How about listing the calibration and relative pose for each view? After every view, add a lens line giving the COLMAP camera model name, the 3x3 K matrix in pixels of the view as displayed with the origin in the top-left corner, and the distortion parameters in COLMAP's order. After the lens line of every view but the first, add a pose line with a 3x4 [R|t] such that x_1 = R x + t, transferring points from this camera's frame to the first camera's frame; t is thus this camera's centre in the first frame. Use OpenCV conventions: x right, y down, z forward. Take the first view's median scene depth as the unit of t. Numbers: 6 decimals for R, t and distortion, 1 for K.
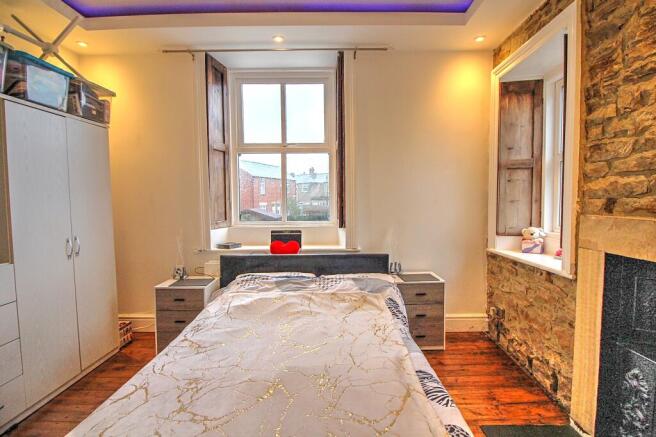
lens RADIAL K [[316.6, 0, 328.9], [0, 316.6, 214.6], [0, 0, 1]] dist [-0.001529, -0.000900]
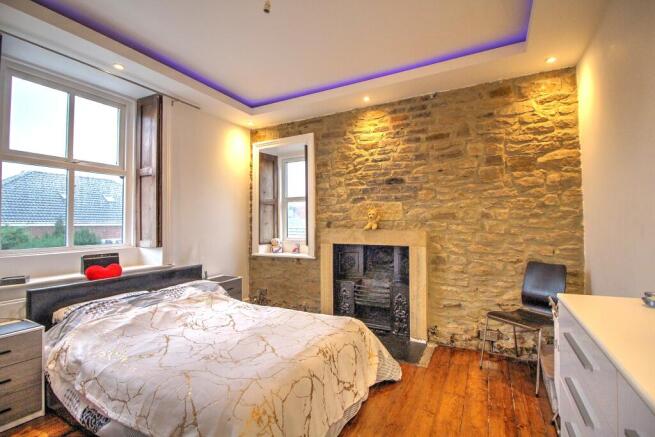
lens RADIAL K [[298.2, 0, 327.5], [0, 298.2, 218.5], [0, 0, 1]] dist [-0.000973, -0.000238]
pose [[0.466224, 0.016724, 0.884509, -0.672863], [0.043735, 0.998163, -0.041926, 0.011906], [-0.883585, 0.058231, 0.464636, -0.027002]]
